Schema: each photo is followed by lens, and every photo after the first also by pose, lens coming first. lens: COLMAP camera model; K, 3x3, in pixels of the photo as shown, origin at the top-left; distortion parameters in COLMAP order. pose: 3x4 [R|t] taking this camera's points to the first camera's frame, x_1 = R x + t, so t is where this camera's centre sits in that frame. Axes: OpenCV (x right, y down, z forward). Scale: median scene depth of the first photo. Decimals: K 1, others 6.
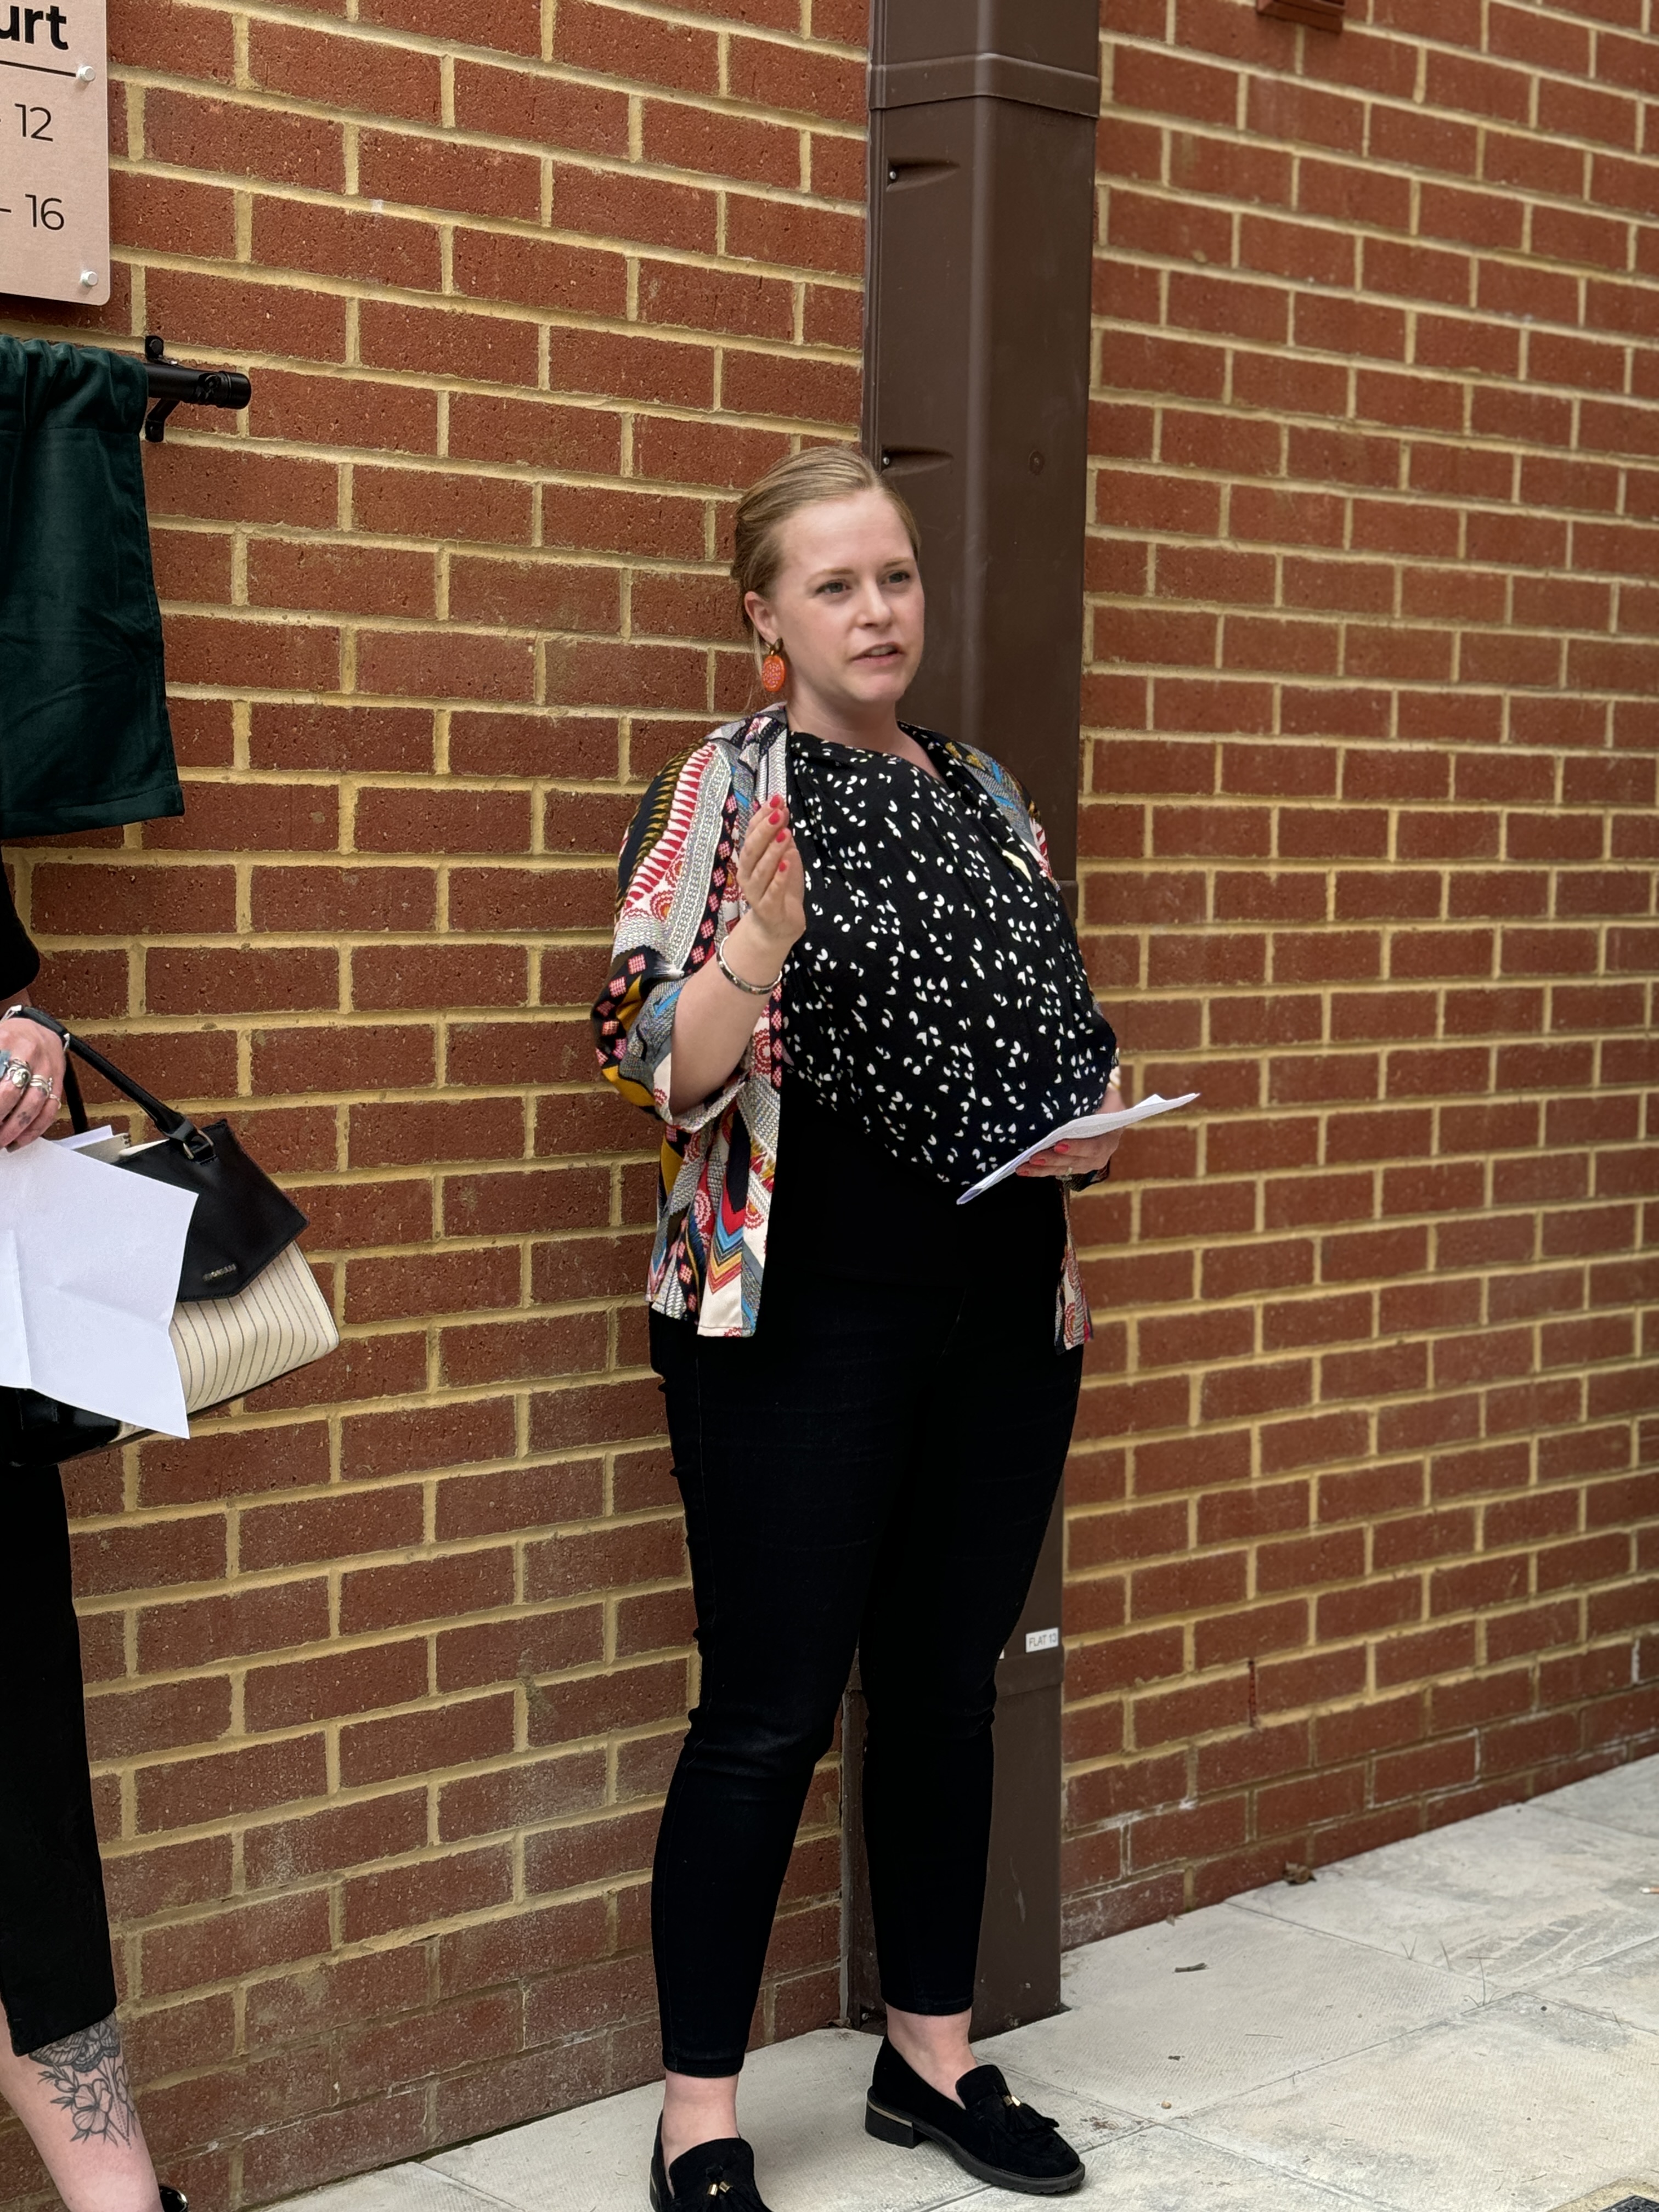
lens RADIAL K [[3521.4, 0, 829.5], [0, 3521.4, 1106.0], [0, 0, 1]] dist [0.188954, -0.334850]
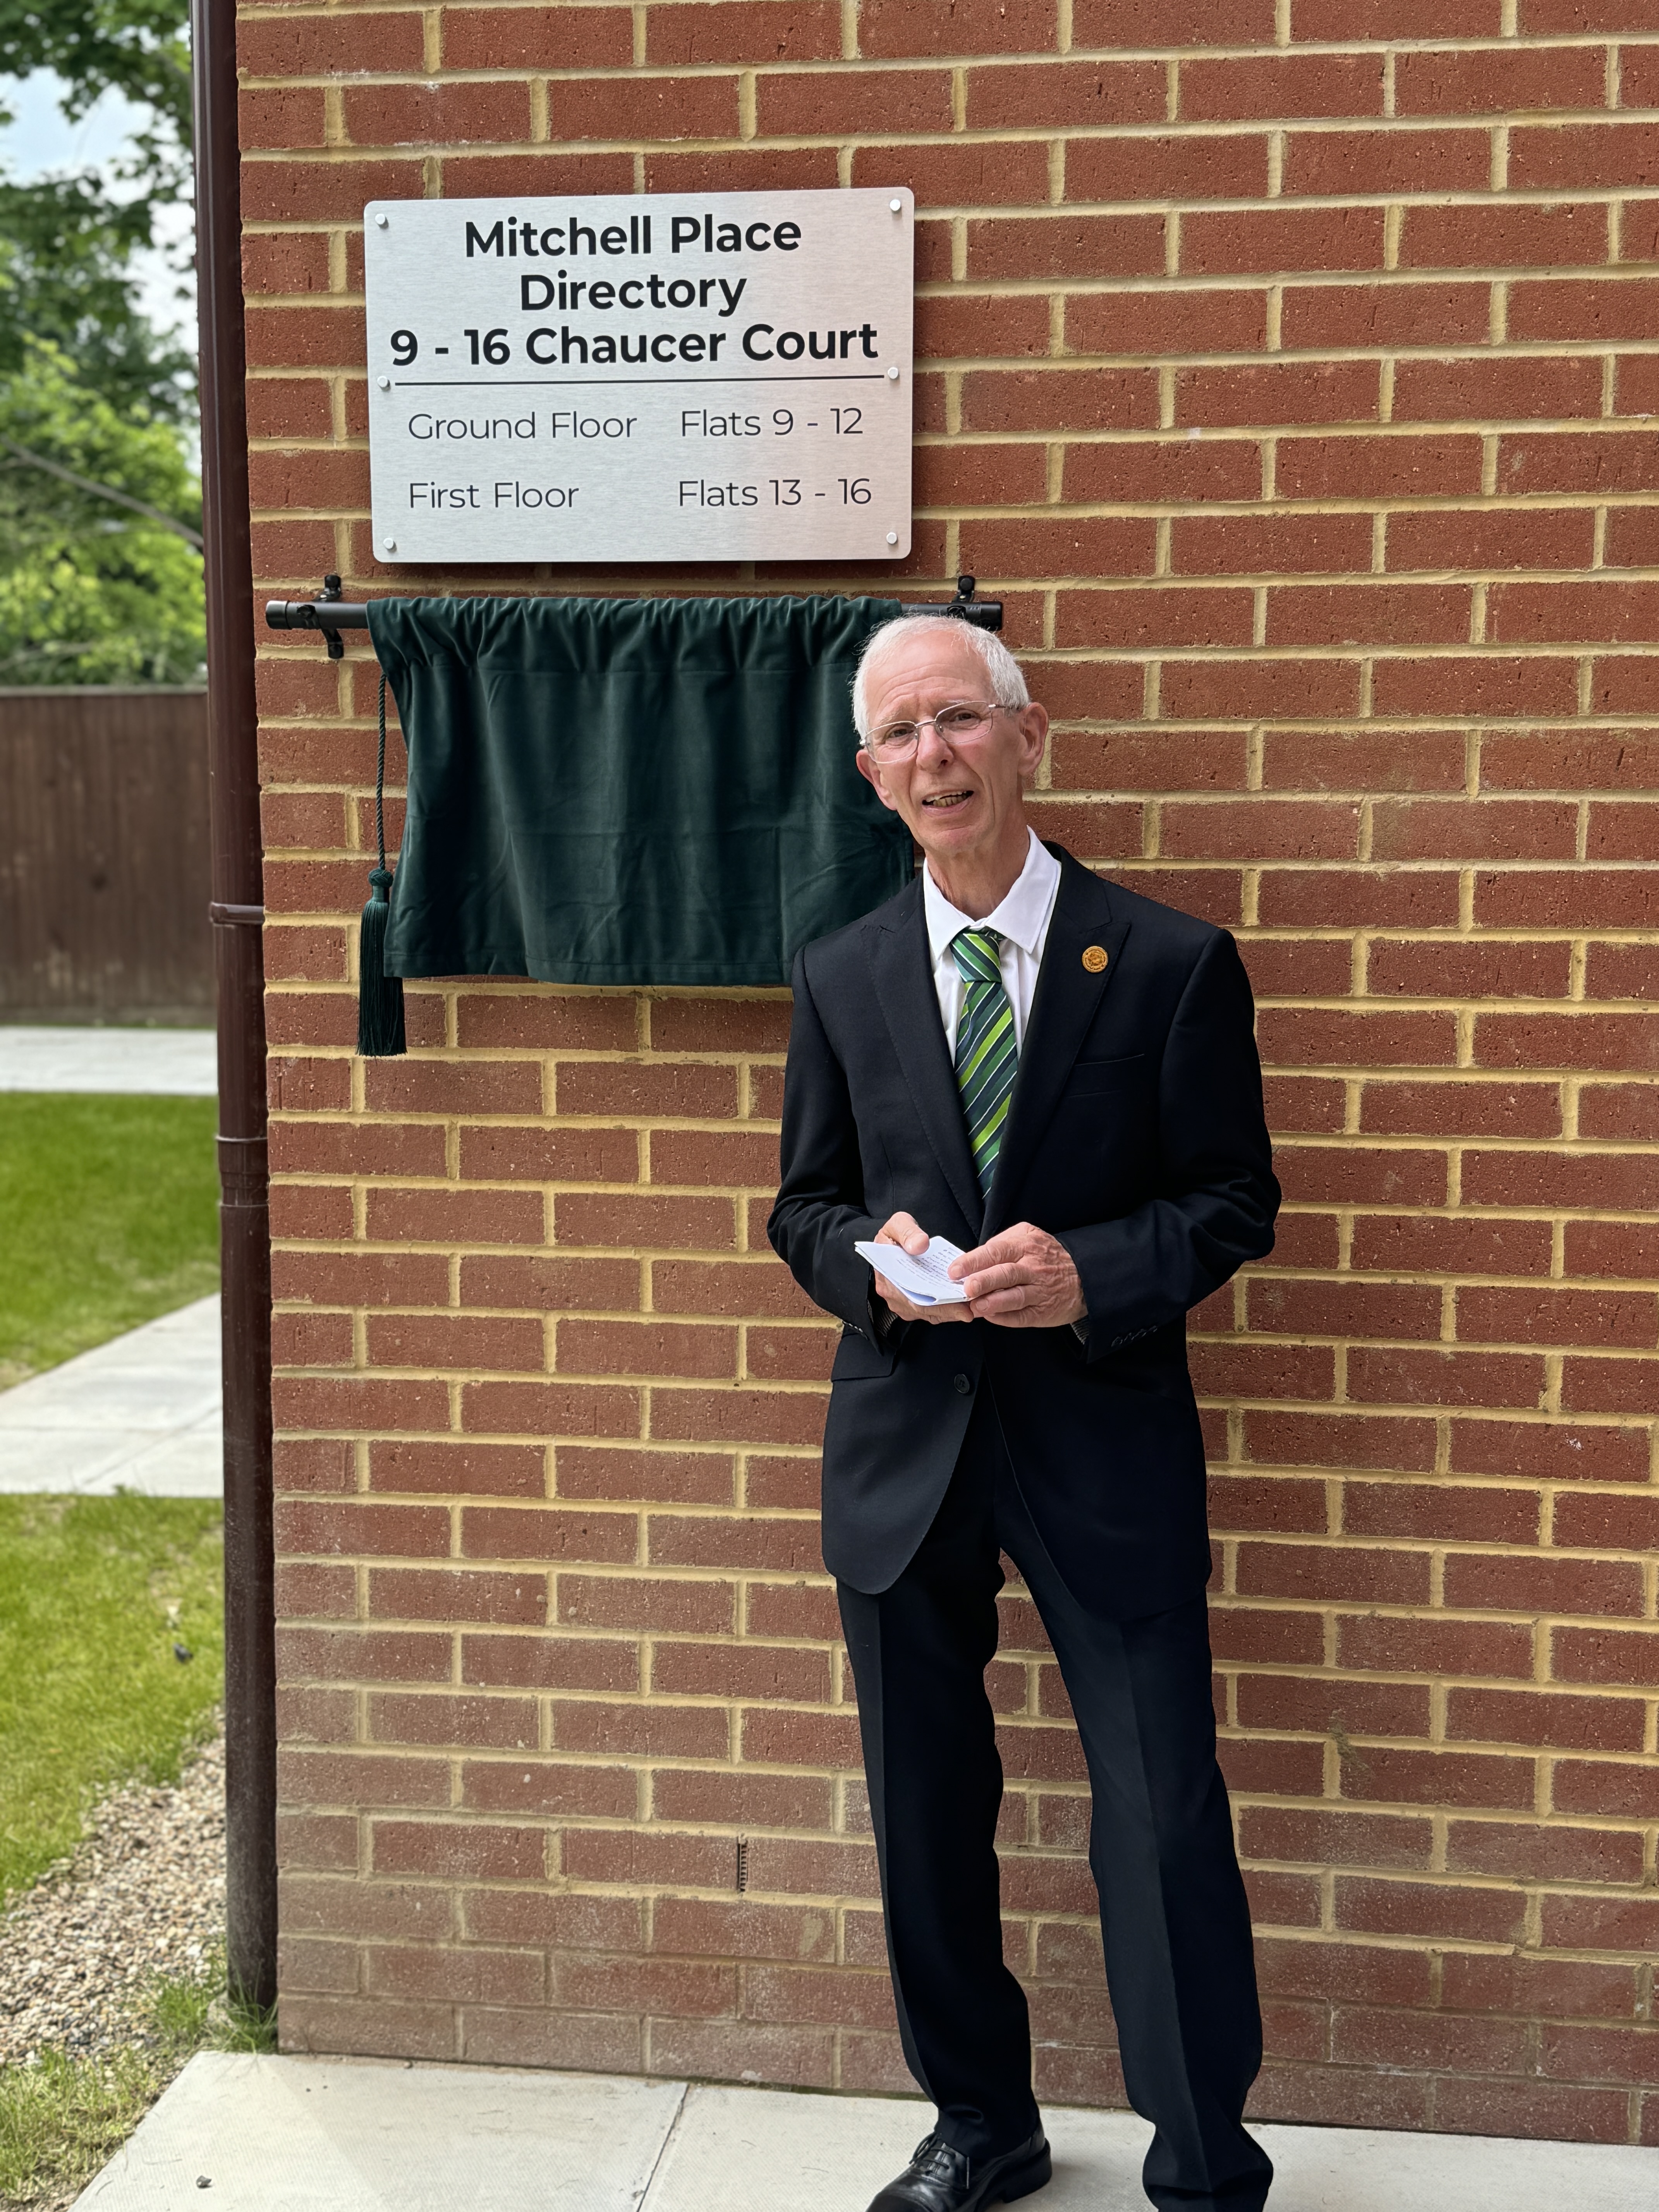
lens RADIAL K [[2585.9, 0, 825.1], [0, 2585.9, 1119.5], [0, 0, 1]] dist [0.210081, -0.476040]
pose [[0.634331, 0.075821, -0.769334, 0.437490], [-0.058684, 0.997030, 0.049876, -0.063540], [0.770831, 0.013510, 0.636897, 0.352444]]
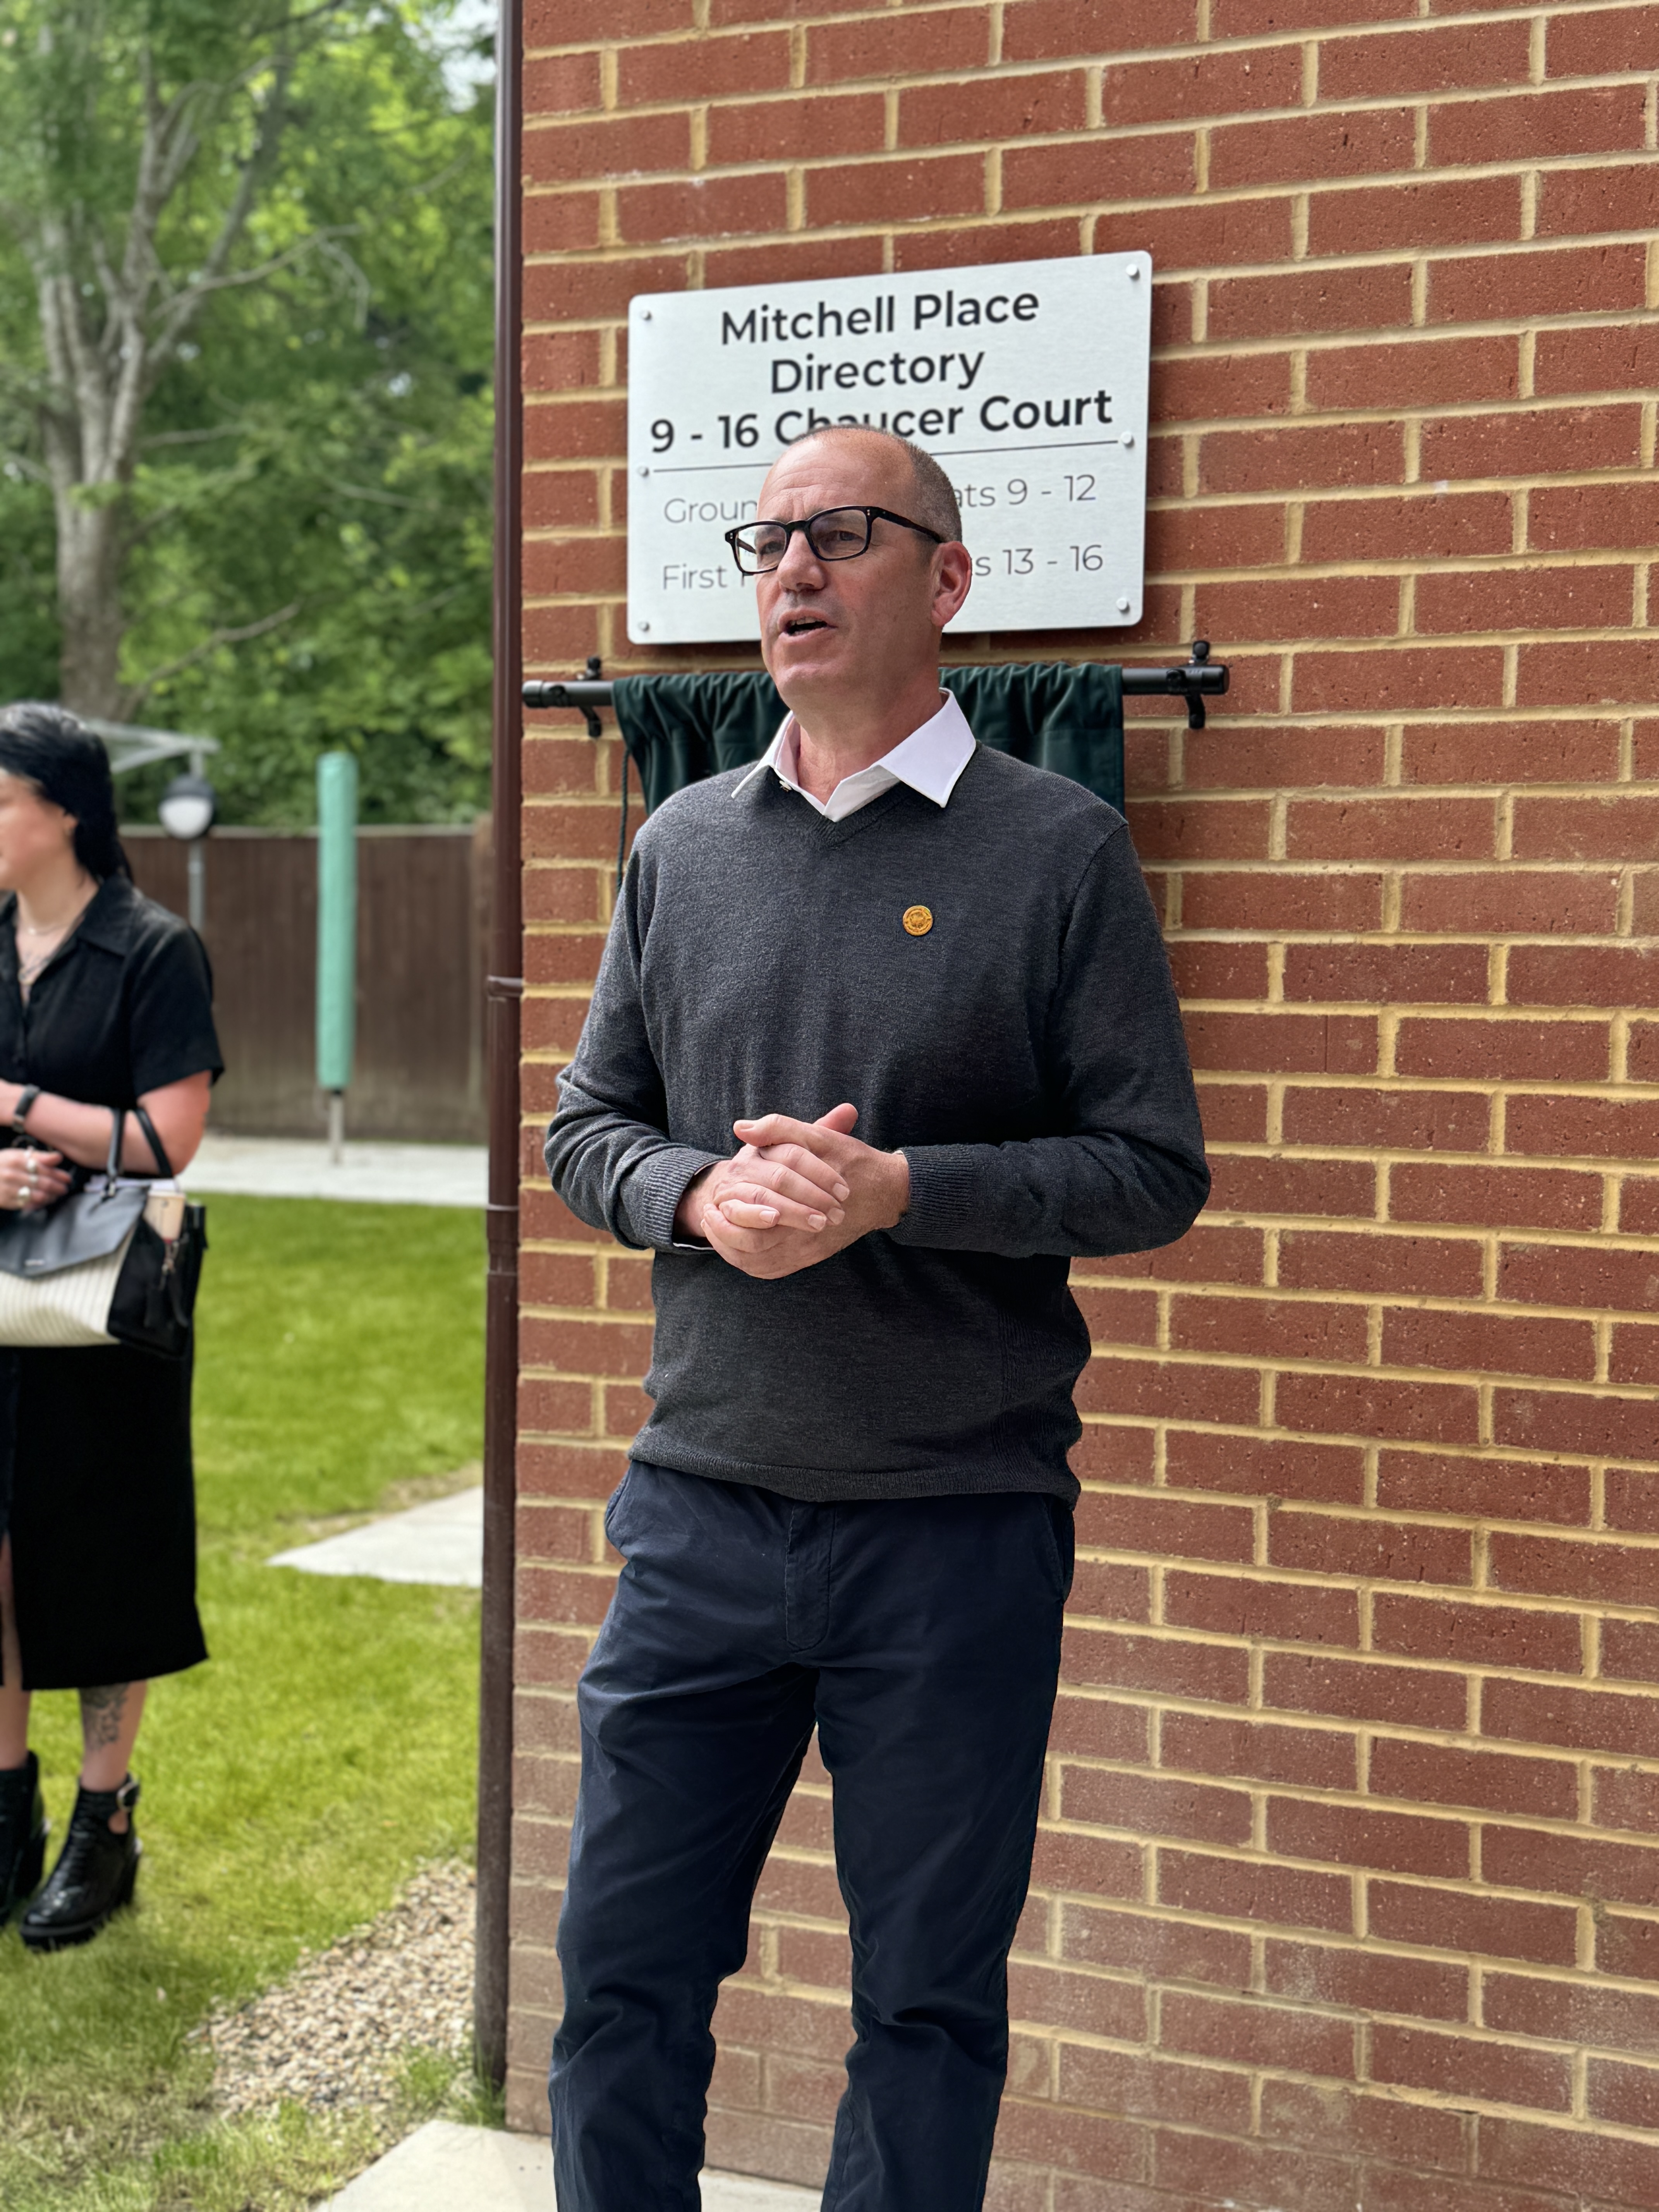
lens RADIAL K [[2714.4, 0, 818.3], [0, 2714.4, 1115.4], [0, 0, 1]] dist [0.204881, -0.458581]
pose [[0.427462, 0.041260, -0.903091, 0.528126], [-0.082908, 0.996537, 0.006287, -0.047779], [0.900224, 0.072186, 0.429403, 0.453805]]
